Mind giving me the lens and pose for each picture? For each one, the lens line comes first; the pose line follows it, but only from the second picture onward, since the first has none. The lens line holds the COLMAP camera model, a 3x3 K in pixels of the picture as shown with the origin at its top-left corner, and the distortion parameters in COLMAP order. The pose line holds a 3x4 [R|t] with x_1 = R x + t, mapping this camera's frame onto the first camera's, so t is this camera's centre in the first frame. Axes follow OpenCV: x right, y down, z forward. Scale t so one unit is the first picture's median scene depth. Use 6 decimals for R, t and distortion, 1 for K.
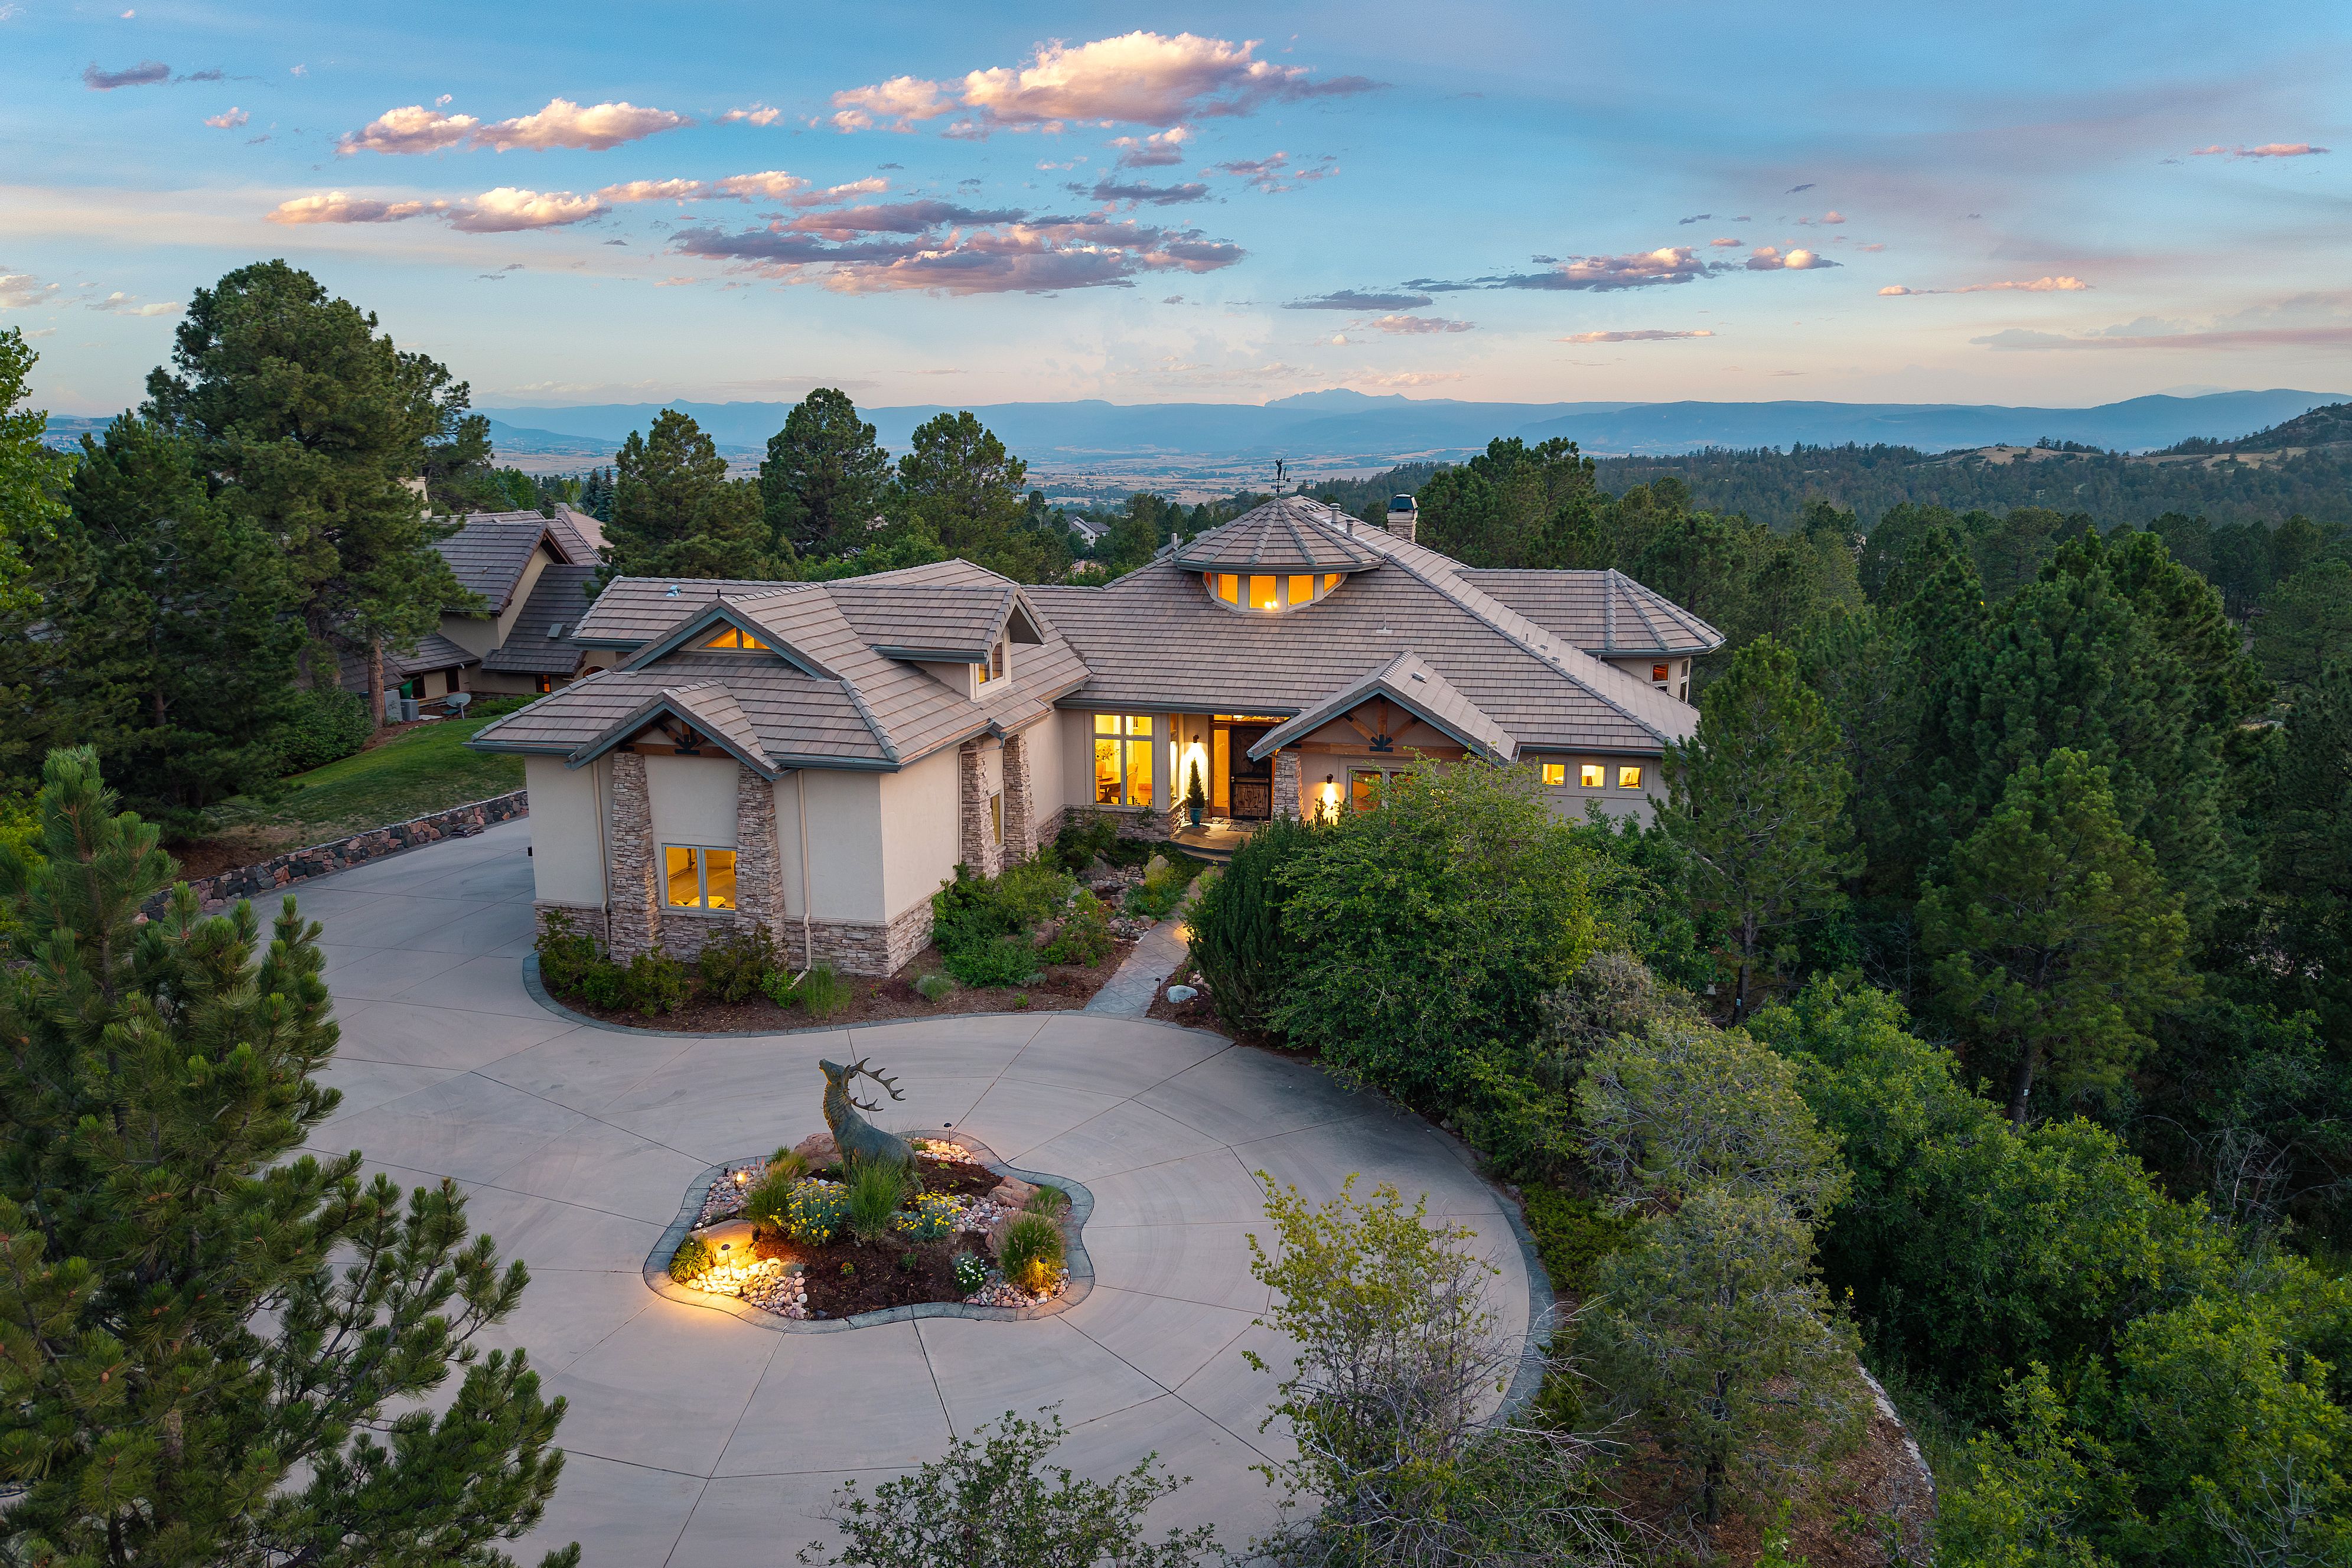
lens RADIAL K [[1576.8, 0, 1180.7], [0, 1576.8, 793.4], [0, 0, 1]] dist [-0.007675, 0.005086]
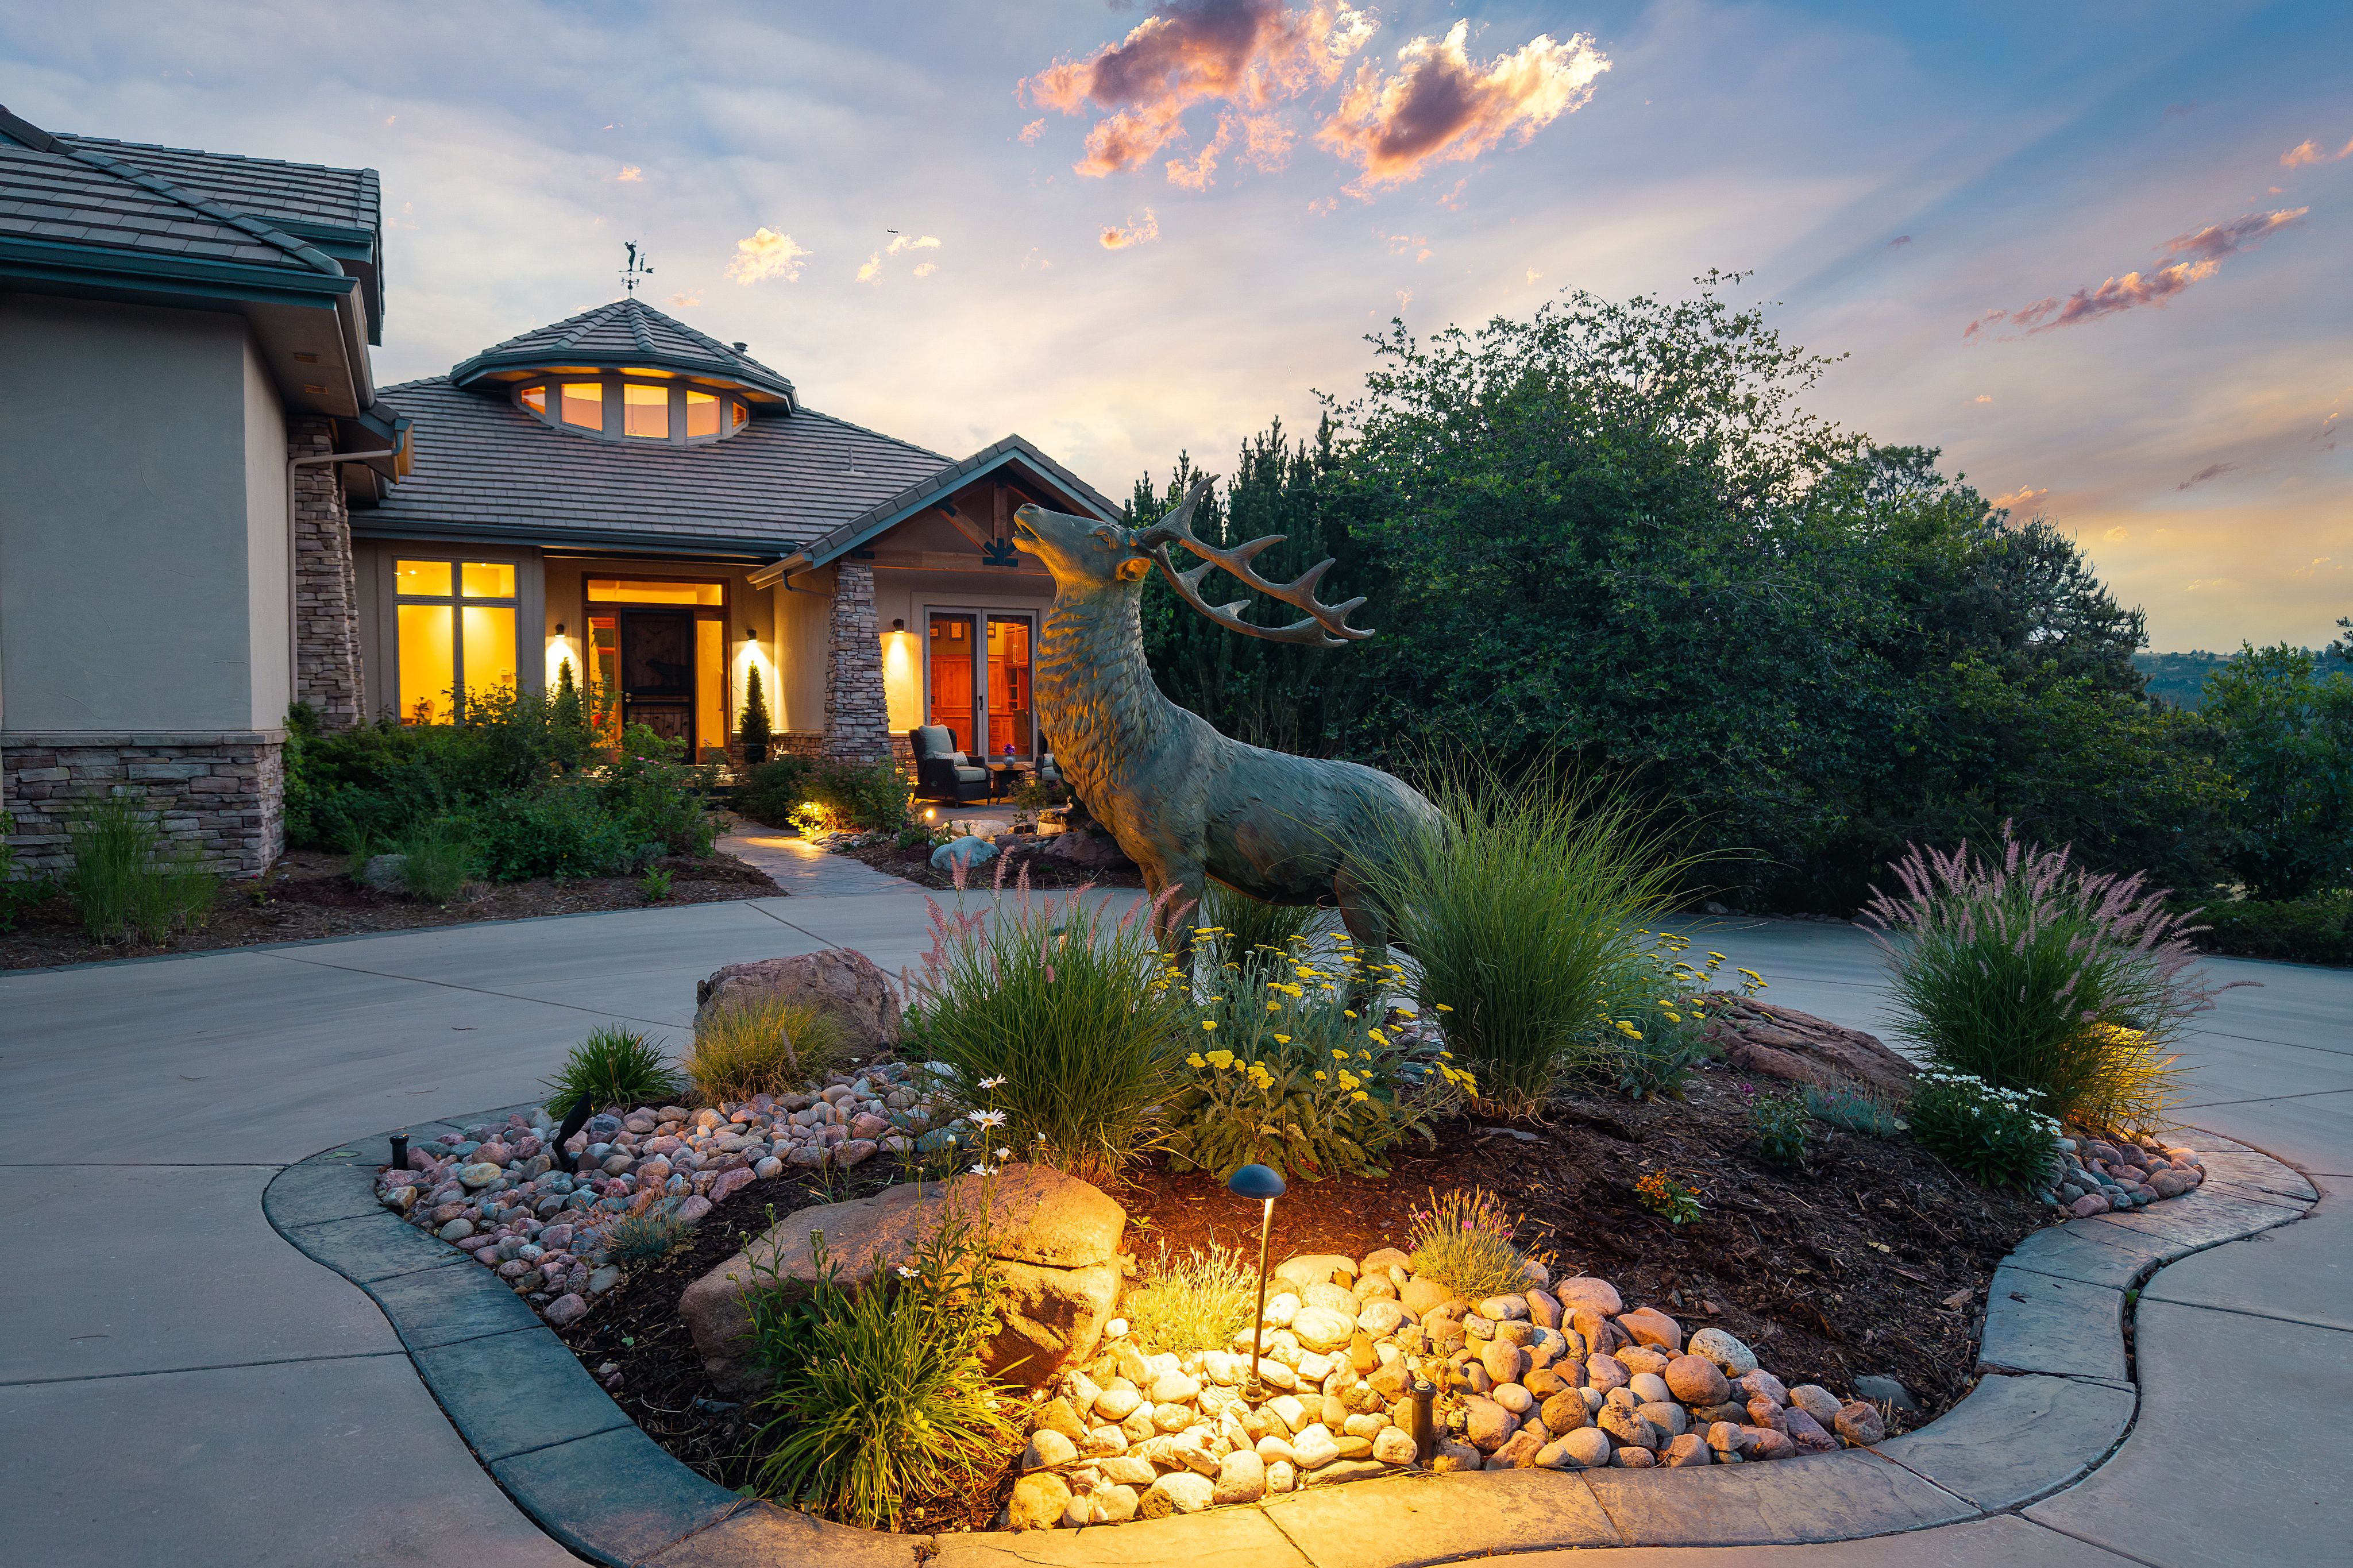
lens RADIAL K [[1584.8, 0, 1158.5], [0, 1584.8, 784.2], [0, 0, 1]] dist [-0.004772, 0.003348]
pose [[0.779801, -0.018022, 0.625768, -0.249724], [0.125601, 0.983765, -0.128185, 0.167381], [-0.613298, 0.178556, 0.769404, 0.548519]]
